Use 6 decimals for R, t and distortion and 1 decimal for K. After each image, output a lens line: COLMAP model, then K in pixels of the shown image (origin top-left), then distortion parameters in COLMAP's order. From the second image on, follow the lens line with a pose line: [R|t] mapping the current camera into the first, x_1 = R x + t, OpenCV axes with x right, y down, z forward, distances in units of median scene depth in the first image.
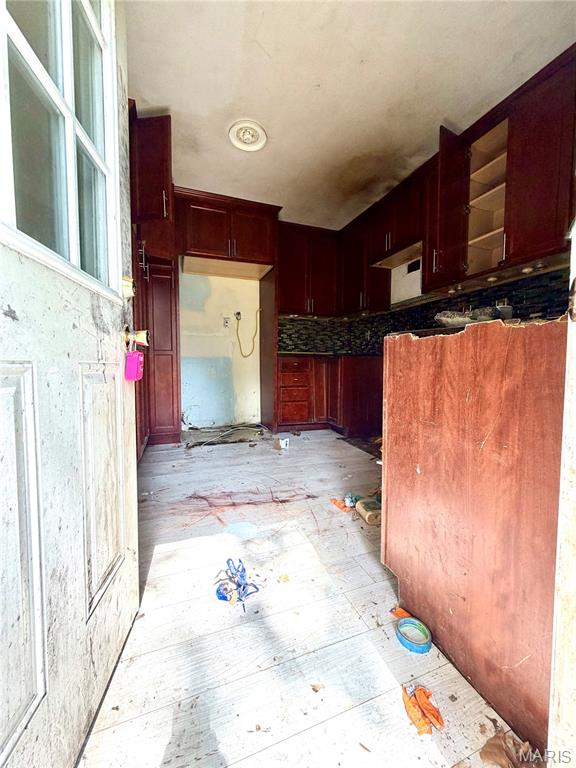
lens RADIAL K [[306.2, 0, 288.7], [0, 306.2, 381.0], [0, 0, 1]] dist [0.001919, -0.000794]
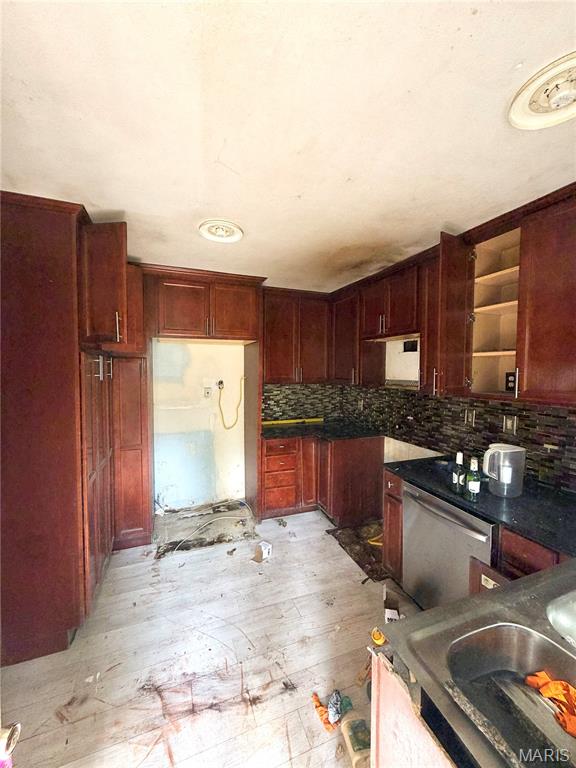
lens RADIAL K [[306.2, 0, 288.1], [0, 306.2, 382.8], [0, 0, 1]] dist [0.001919, -0.000794]
pose [[0.999945, 0.003342, 0.009919, 0.037011], [-0.003269, 0.999967, -0.007387, -0.268913], [-0.009943, 0.007354, 0.999924, 0.096432]]
